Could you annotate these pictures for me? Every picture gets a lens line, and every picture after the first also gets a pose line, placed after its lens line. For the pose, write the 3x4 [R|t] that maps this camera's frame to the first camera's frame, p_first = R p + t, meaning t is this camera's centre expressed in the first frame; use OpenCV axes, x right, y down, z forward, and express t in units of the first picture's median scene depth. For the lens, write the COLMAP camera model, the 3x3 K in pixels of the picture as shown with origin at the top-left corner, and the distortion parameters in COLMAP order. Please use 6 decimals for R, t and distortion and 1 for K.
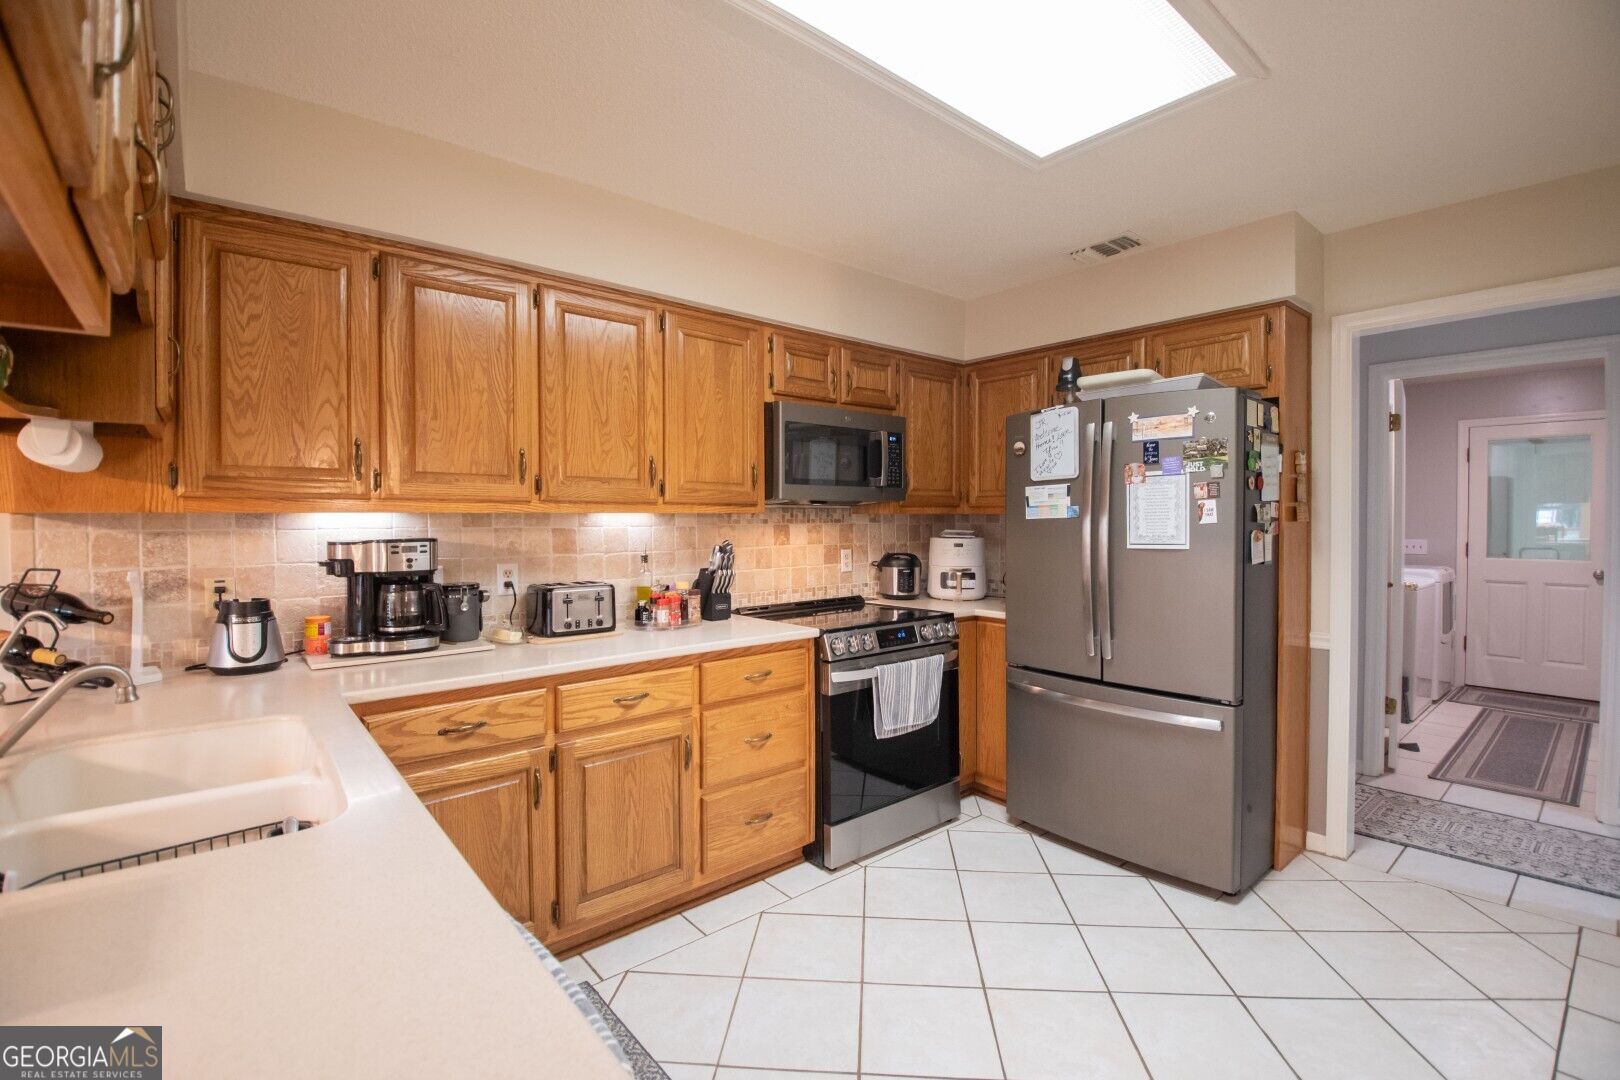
lens RADIAL K [[720.2, 0, 809.0], [0, 720.2, 528.8], [0, 0, 1]] dist [0.015475, -0.021997]
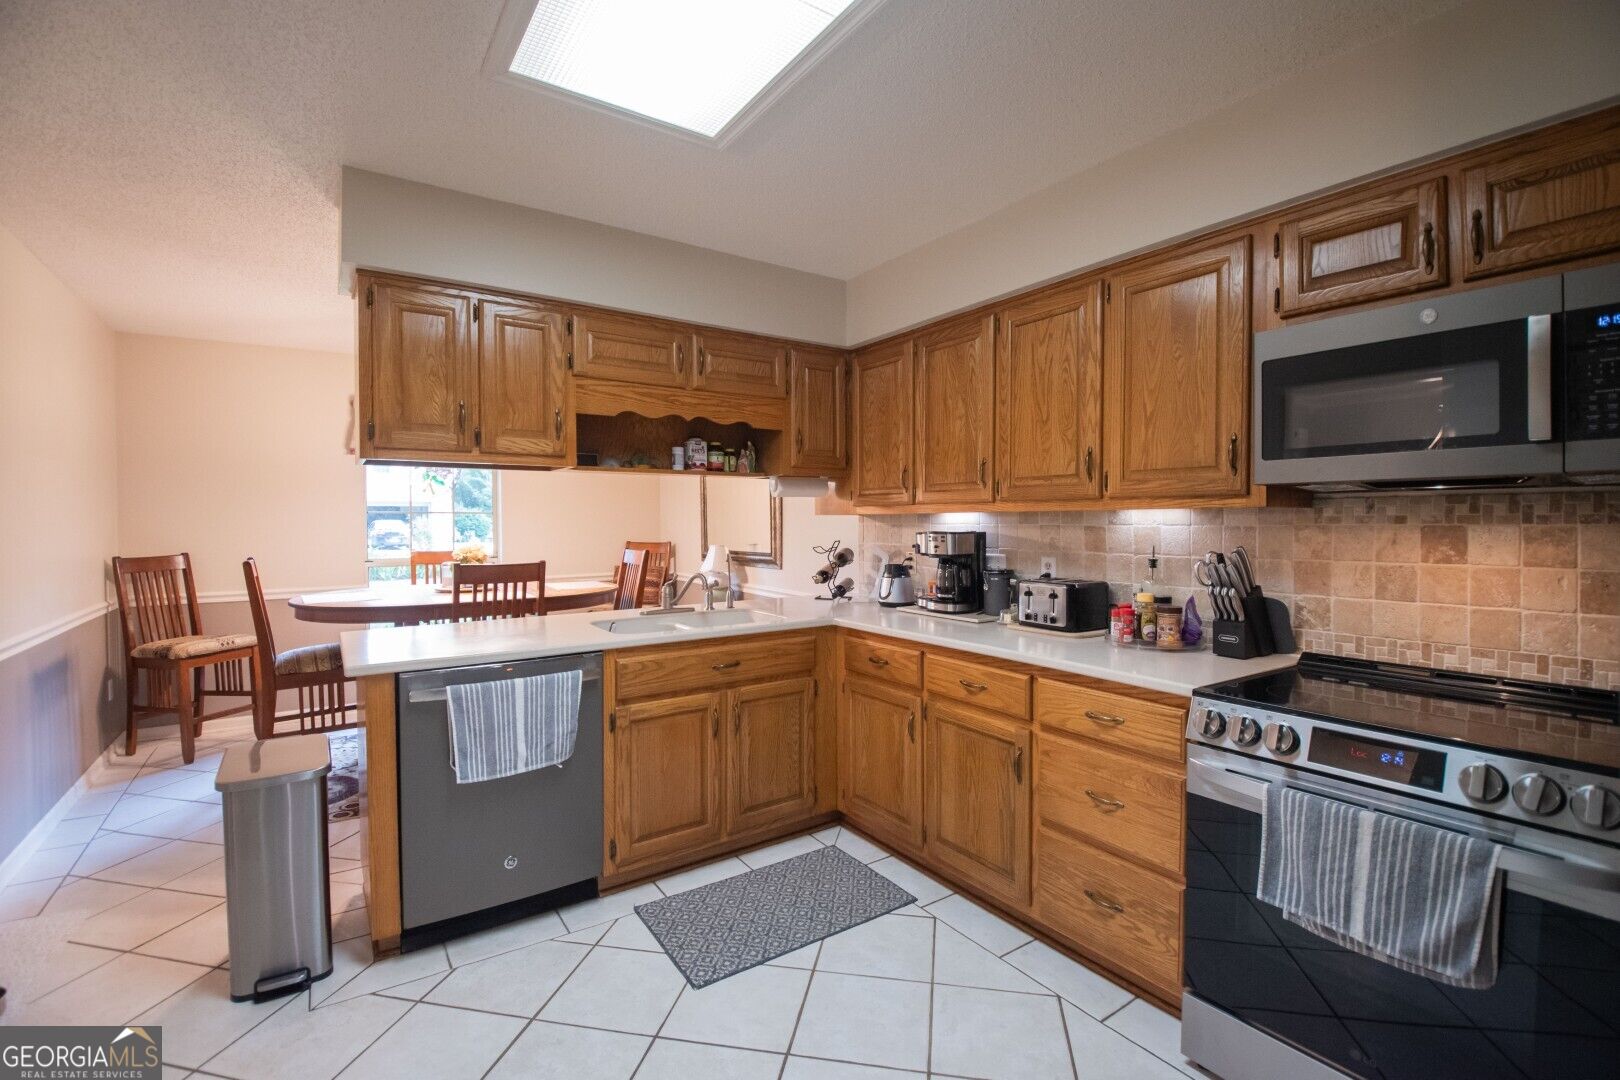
lens RADIAL K [[720.2, 0, 809.0], [0, 720.2, 528.8], [0, 0, 1]] dist [0.015475, -0.021997]
pose [[-0.105104, 0.015413, -0.994342, 0.729066], [-0.009640, 0.999817, 0.016517, -0.010162], [0.994414, 0.011321, -0.104936, 0.753696]]
